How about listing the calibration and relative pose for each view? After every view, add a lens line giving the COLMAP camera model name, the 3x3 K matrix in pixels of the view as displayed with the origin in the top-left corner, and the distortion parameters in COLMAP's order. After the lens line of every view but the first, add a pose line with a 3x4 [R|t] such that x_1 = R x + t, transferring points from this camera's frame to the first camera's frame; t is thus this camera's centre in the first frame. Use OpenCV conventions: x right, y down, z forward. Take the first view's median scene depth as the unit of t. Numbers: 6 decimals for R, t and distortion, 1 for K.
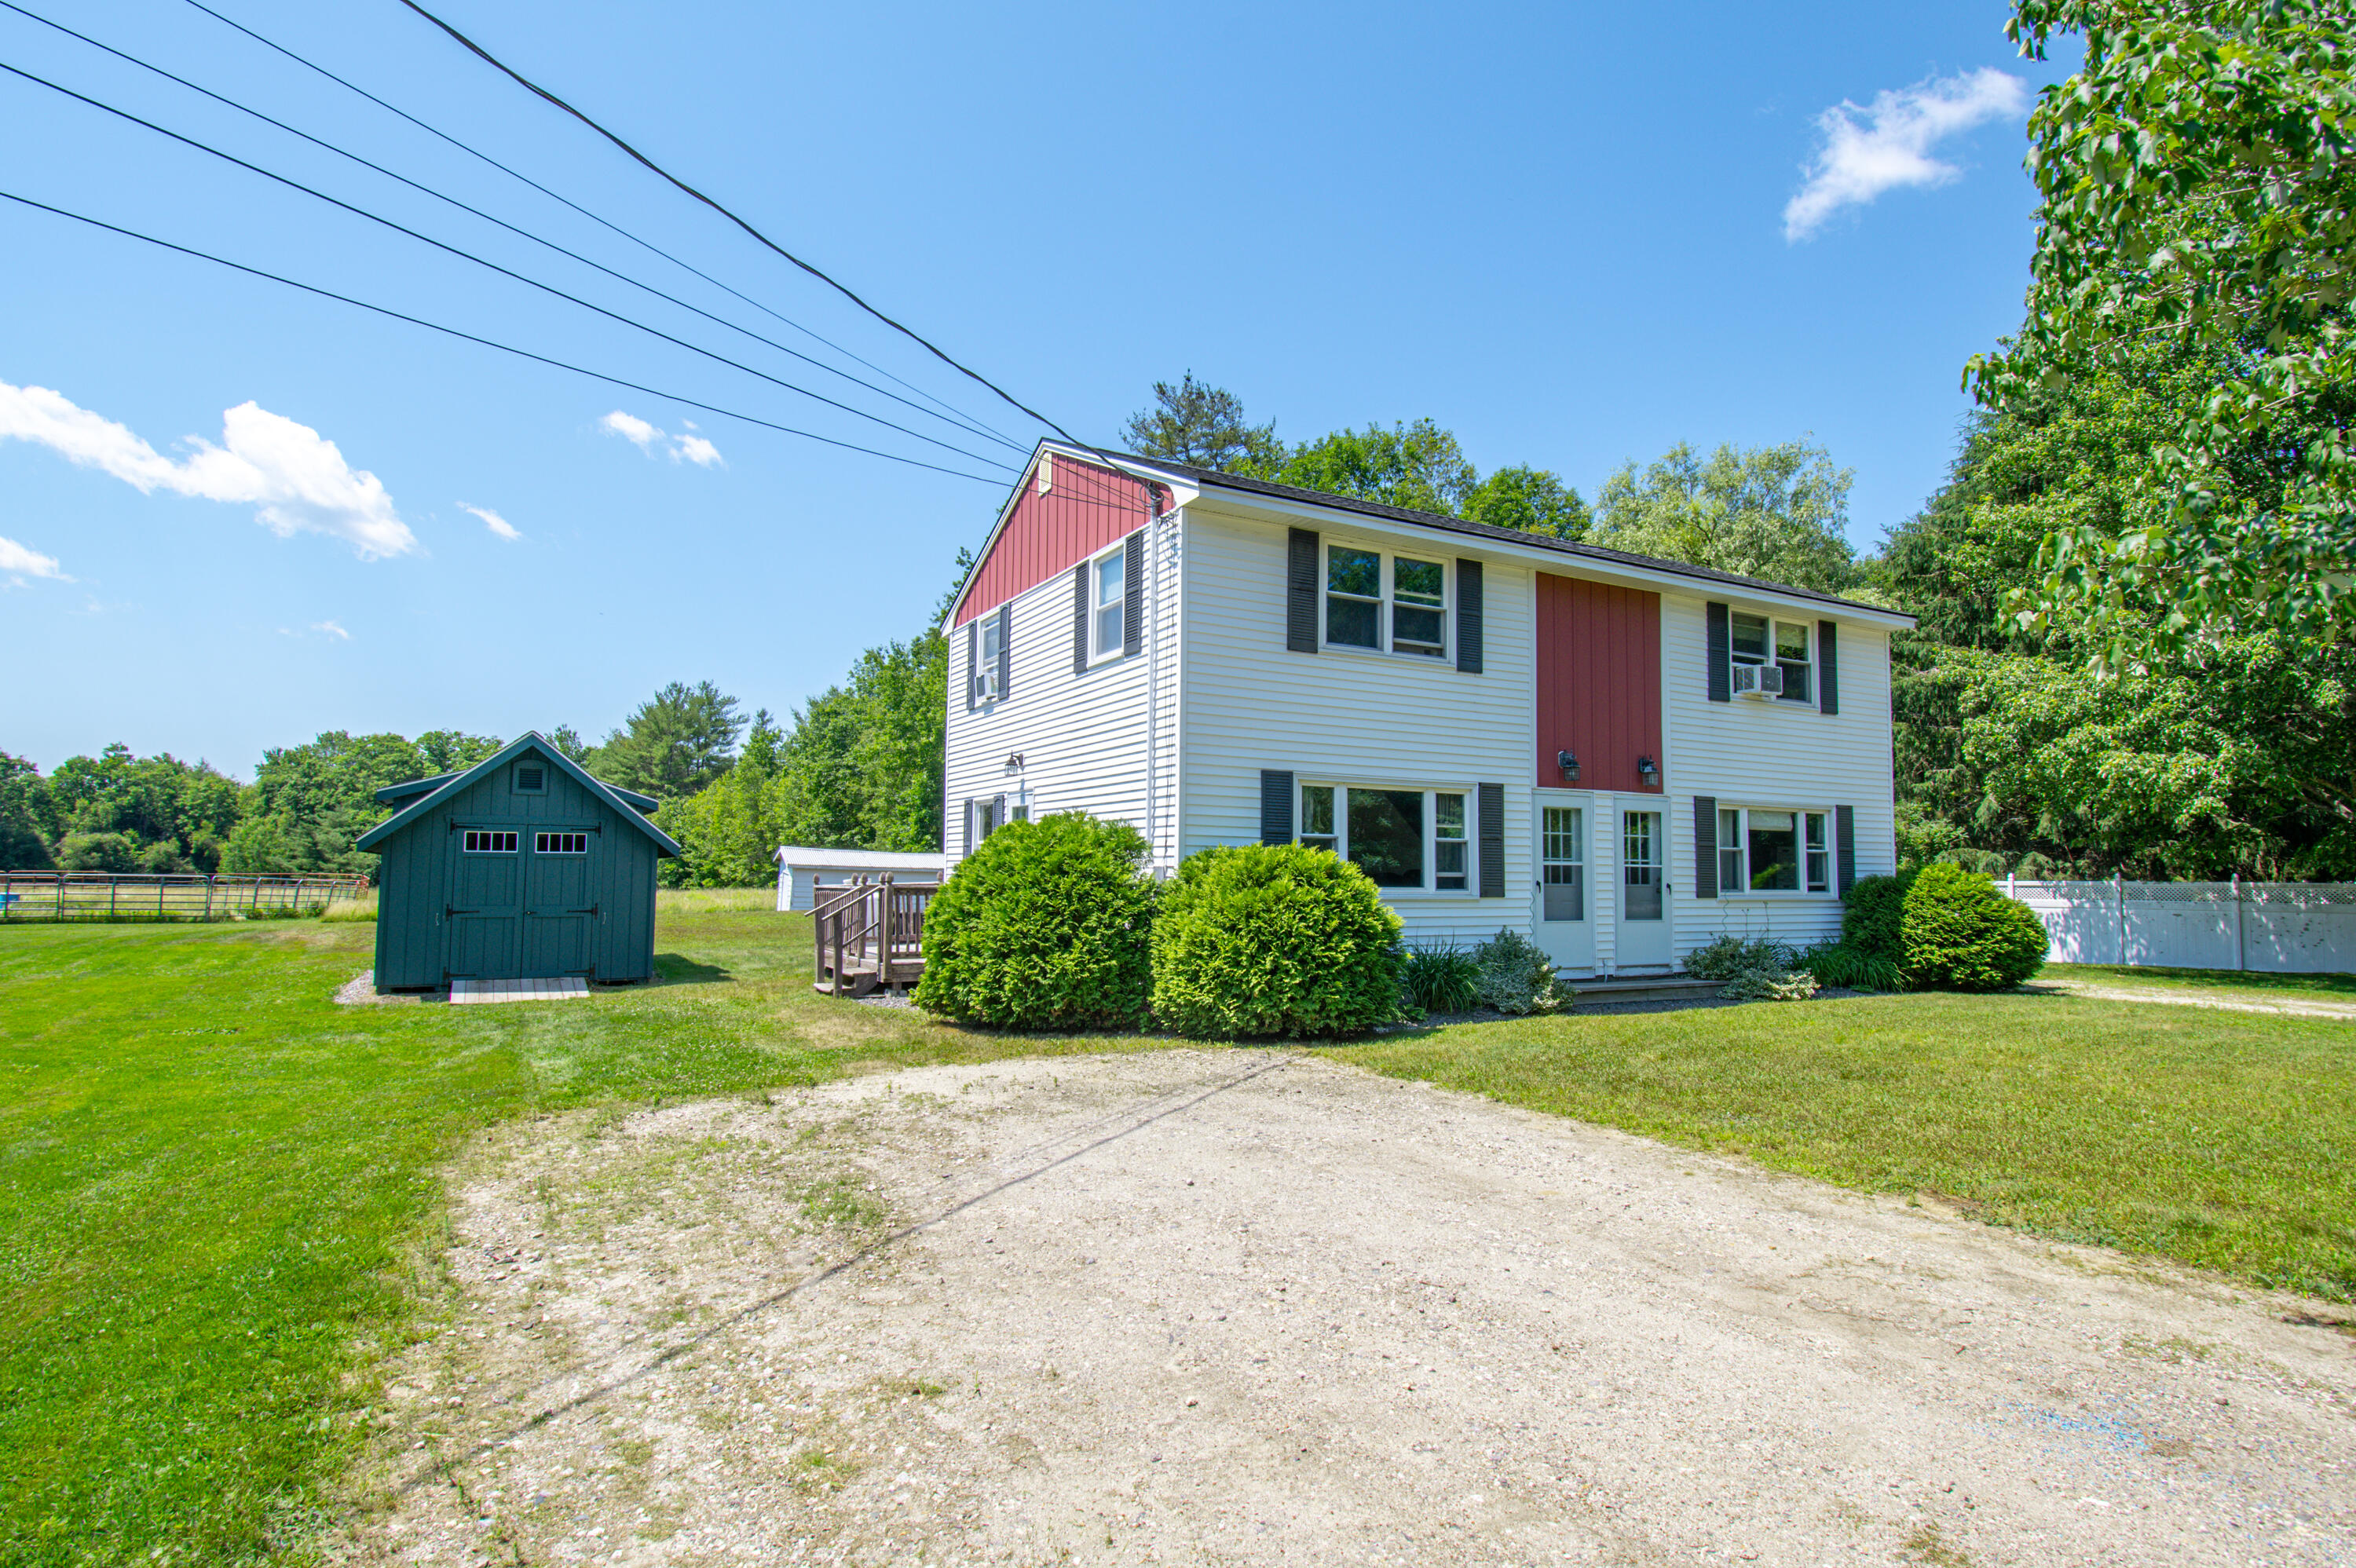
lens RADIAL K [[1205.0, 0, 1188.6], [0, 1205.0, 786.8], [0, 0, 1]] dist [0.024569, -0.038646]
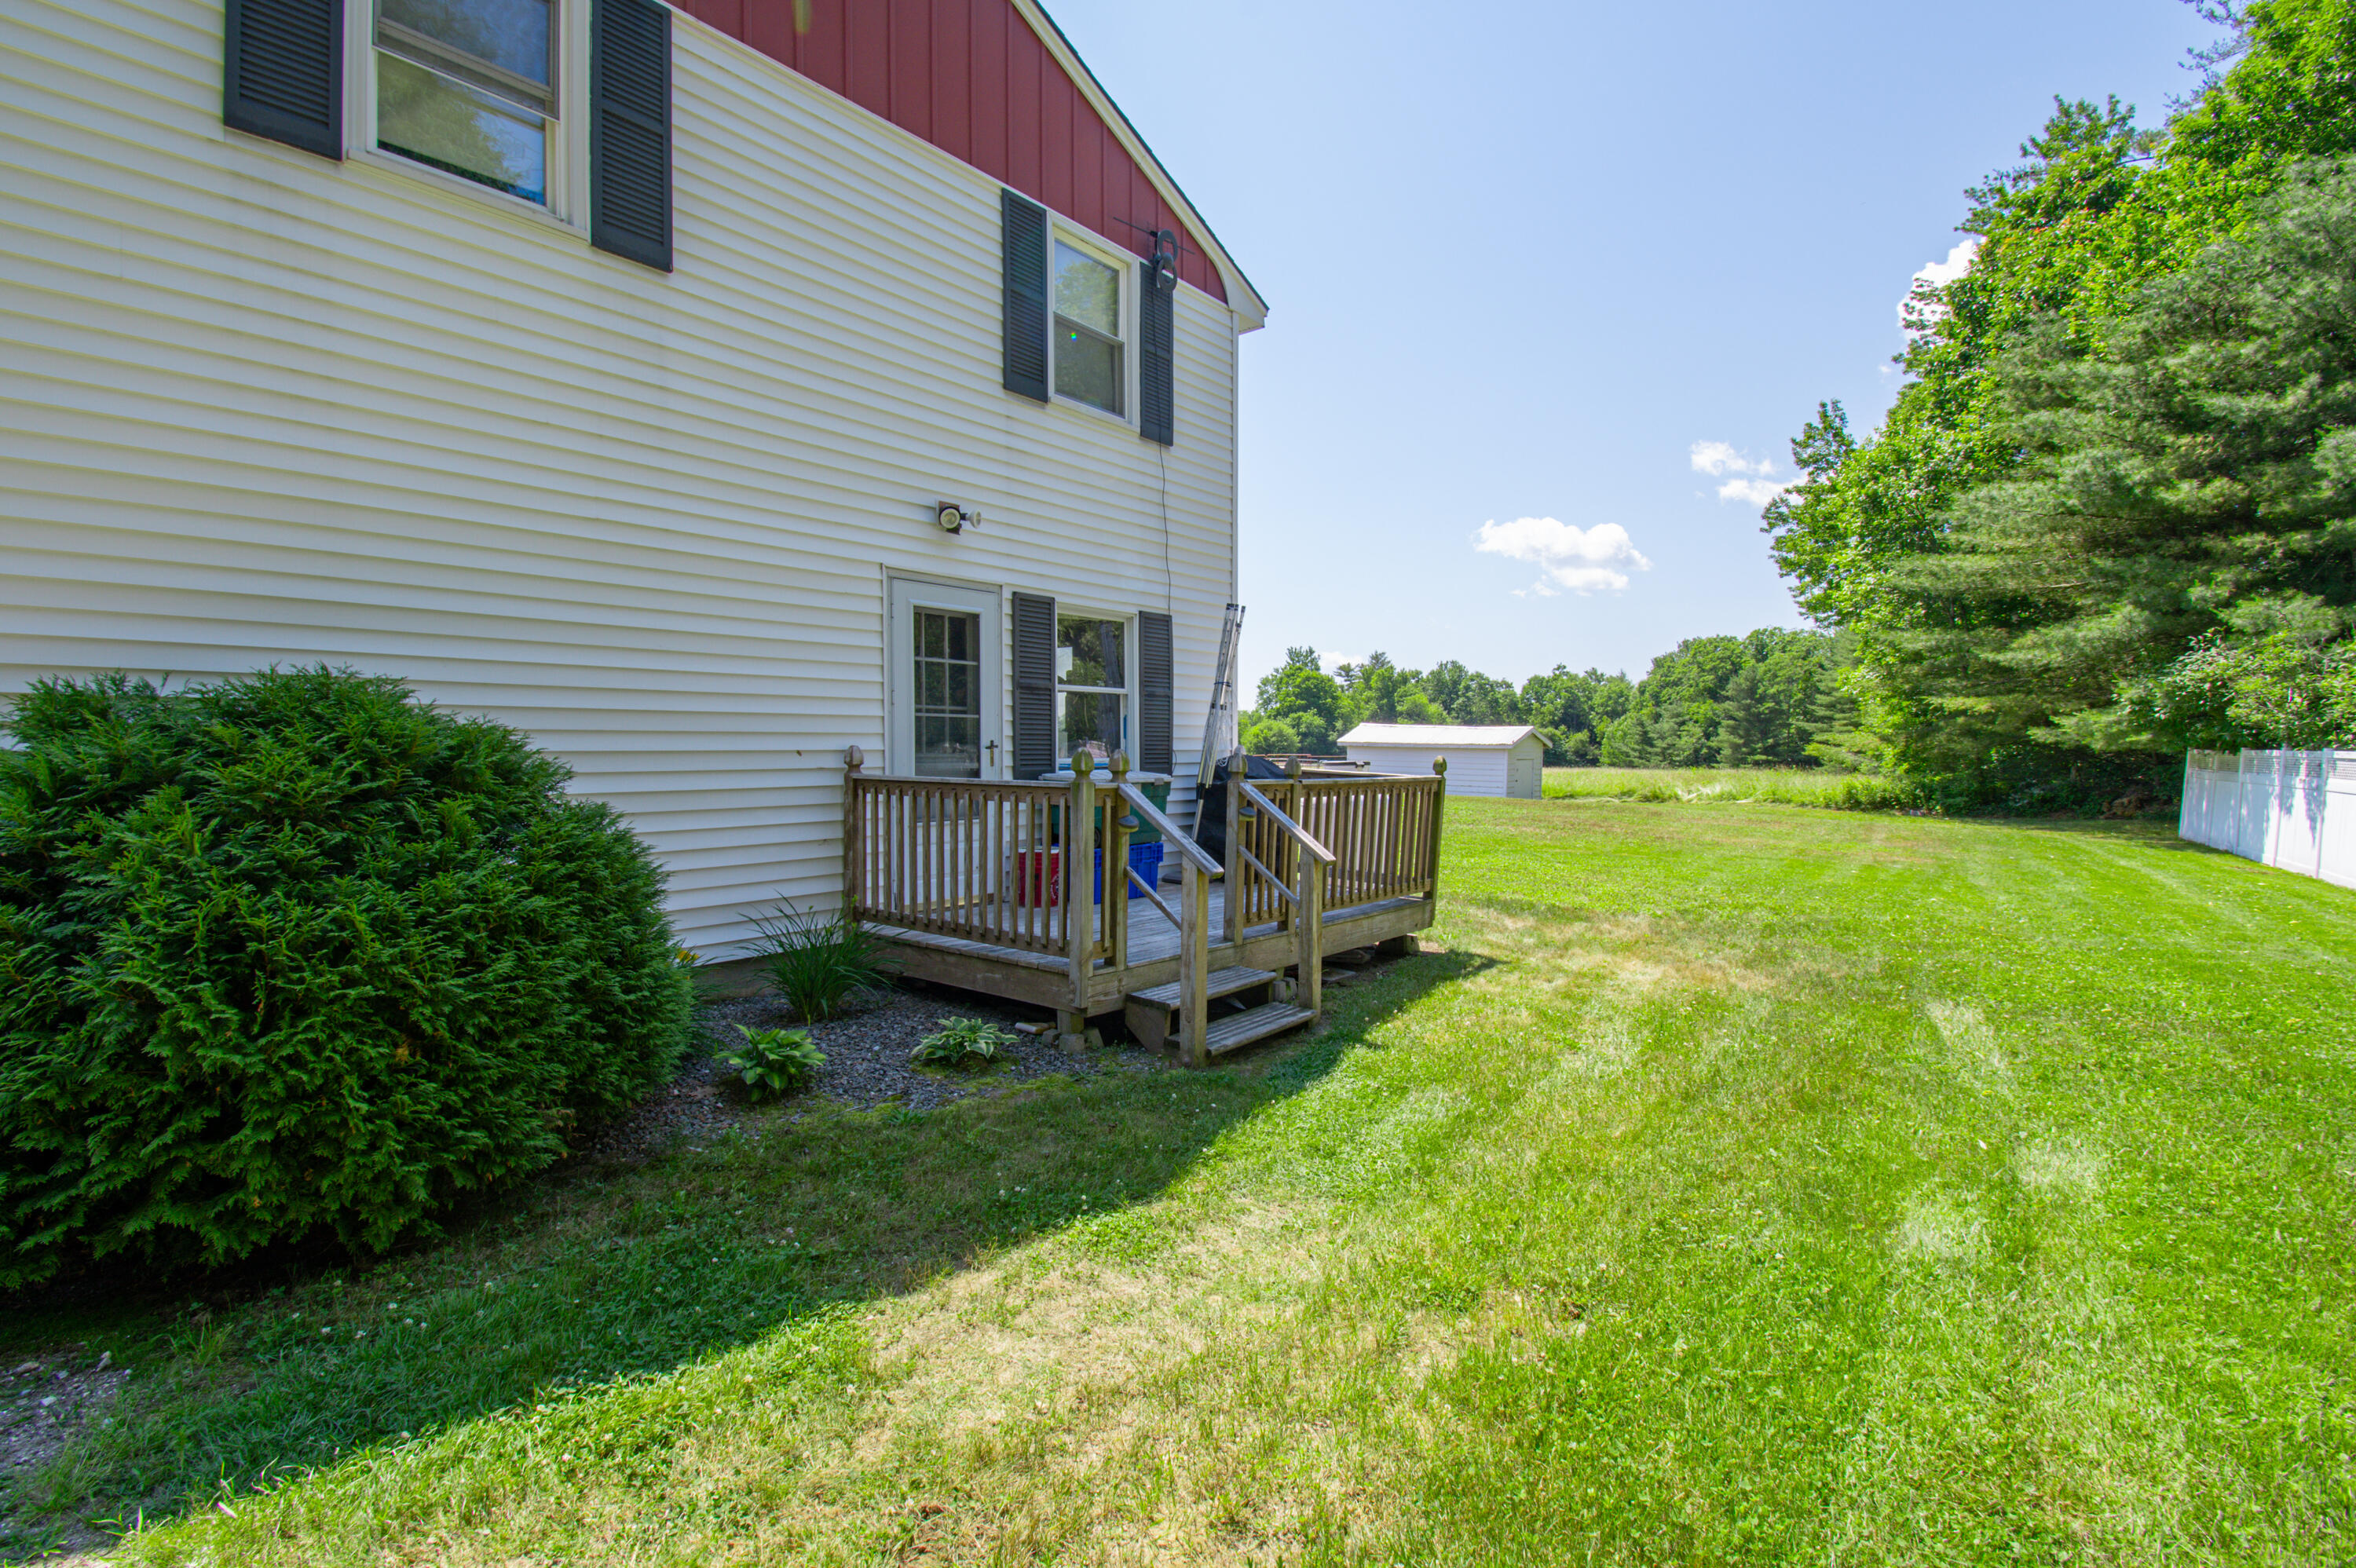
lens RADIAL K [[1074.8, 0, 1187.2], [0, 1074.8, 781.9], [0, 0, 1]] dist [0.024415, -0.030245]
pose [[0.382468, 0.019460, -0.923764, 0.980375], [0.067535, 0.996515, 0.048954, 0.105856], [0.921497, -0.081110, 0.379821, 1.297148]]
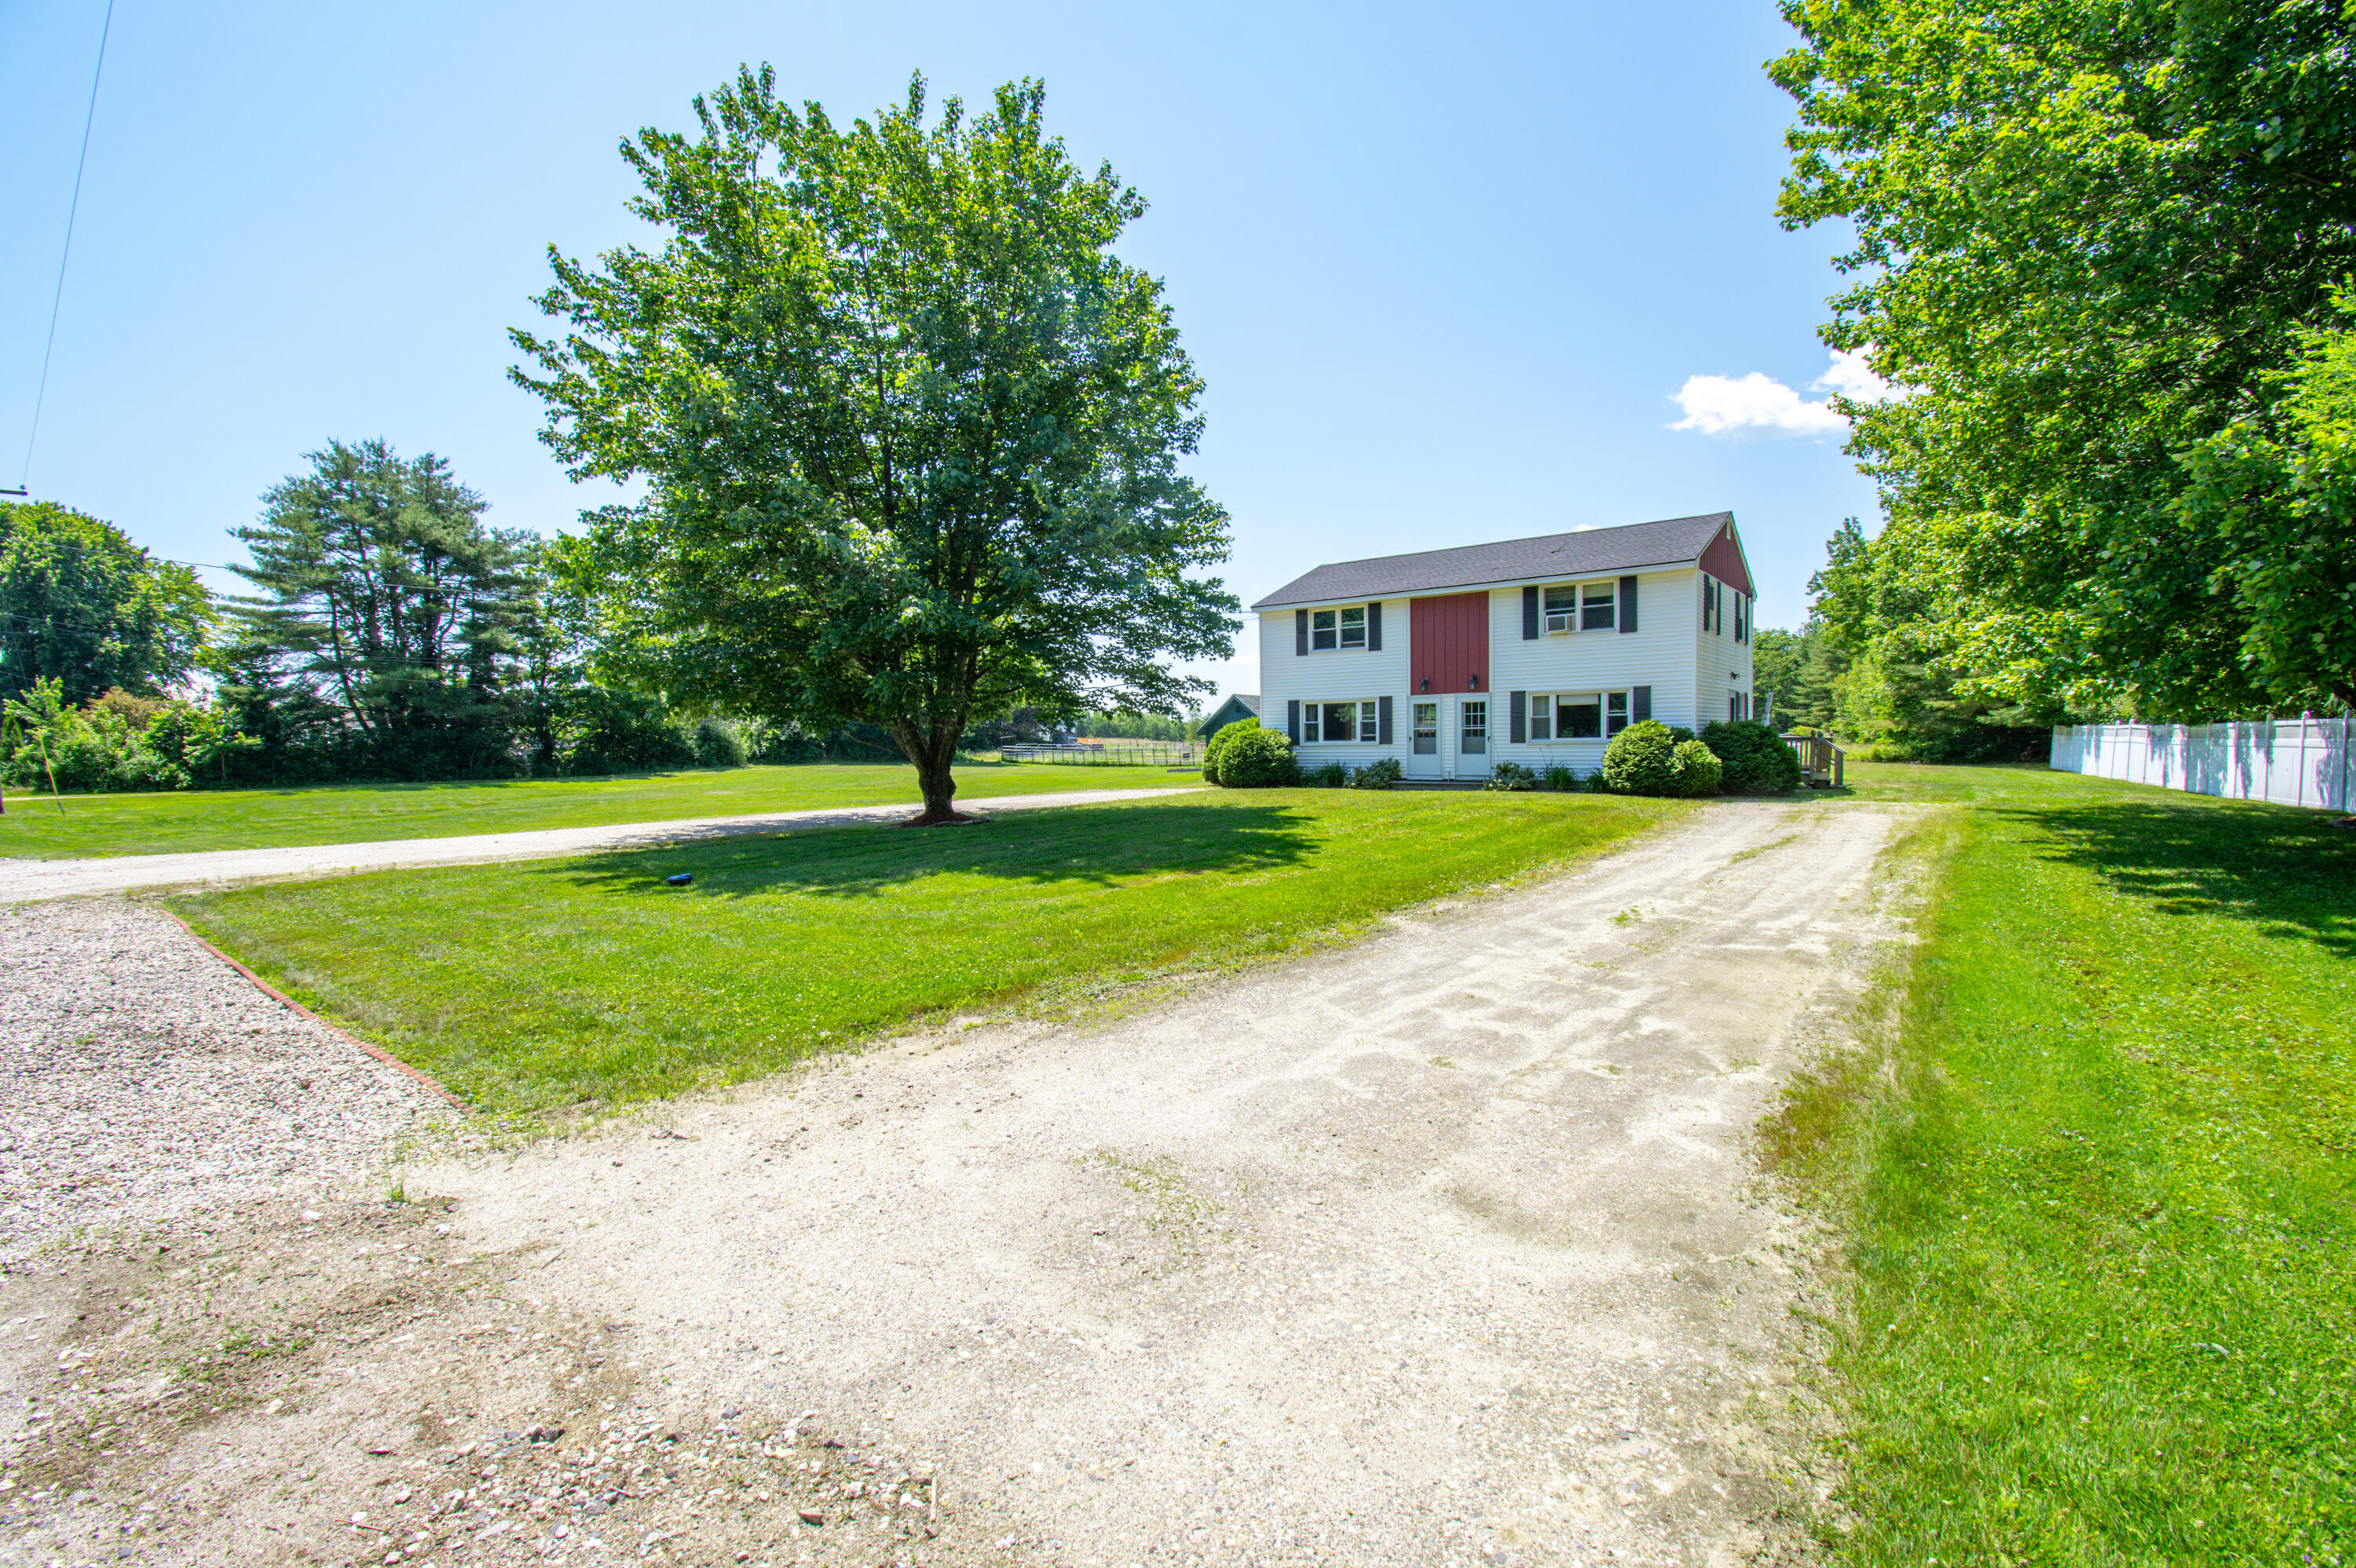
lens RADIAL K [[1031.7, 0, 1187.5], [0, 1031.7, 788.7], [0, 0, 1]] dist [0.020745, -0.027617]
pose [[0.404104, 0.025673, -0.914353, 1.763739], [0.085621, 0.994156, 0.065755, 0.009791], [0.910697, -0.104859, 0.399544, -0.167349]]
